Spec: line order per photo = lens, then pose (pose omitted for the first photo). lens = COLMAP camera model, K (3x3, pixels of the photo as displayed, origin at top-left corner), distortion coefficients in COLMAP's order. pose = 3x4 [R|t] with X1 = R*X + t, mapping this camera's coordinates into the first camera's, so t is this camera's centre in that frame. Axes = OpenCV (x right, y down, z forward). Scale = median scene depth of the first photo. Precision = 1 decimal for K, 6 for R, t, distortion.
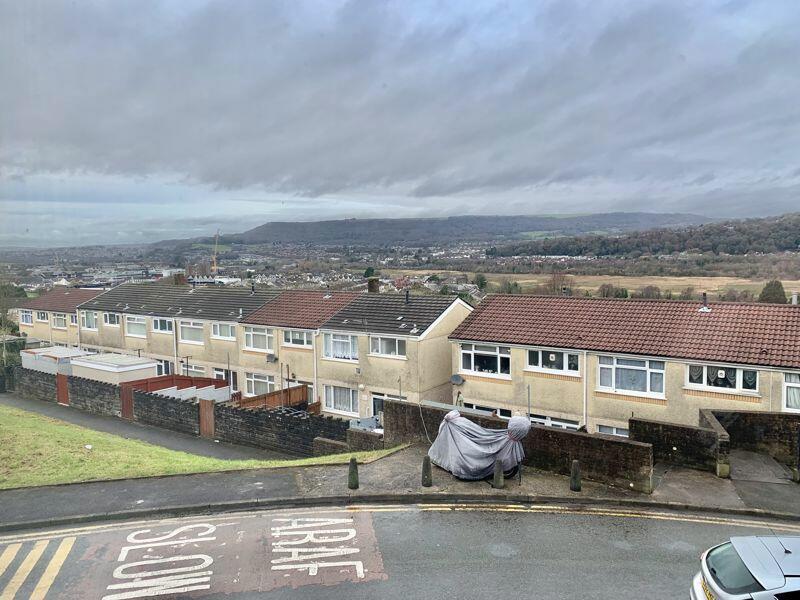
lens RADIAL K [[601.1, 0, 398.7], [0, 601.1, 296.8], [0, 0, 1]] dist [0.012282, -0.028956]
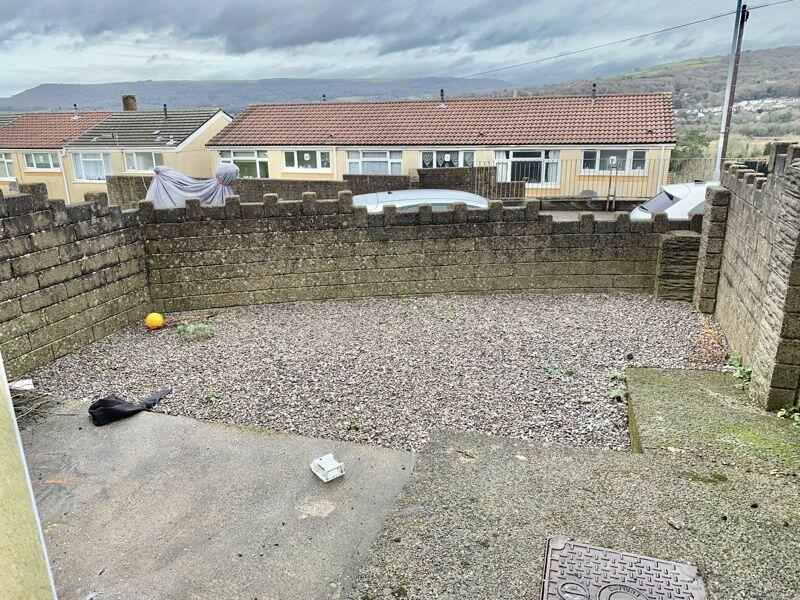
lens RADIAL K [[601.1, 0, 403.1], [0, 601.1, 303.4], [0, 0, 1]] dist [0.012282, -0.028956]
pose [[0.952740, -0.092180, 0.289465, 0.085981], [0.023916, 0.972654, 0.231025, 0.104257], [-0.302845, -0.213184, 0.928890, -0.057057]]
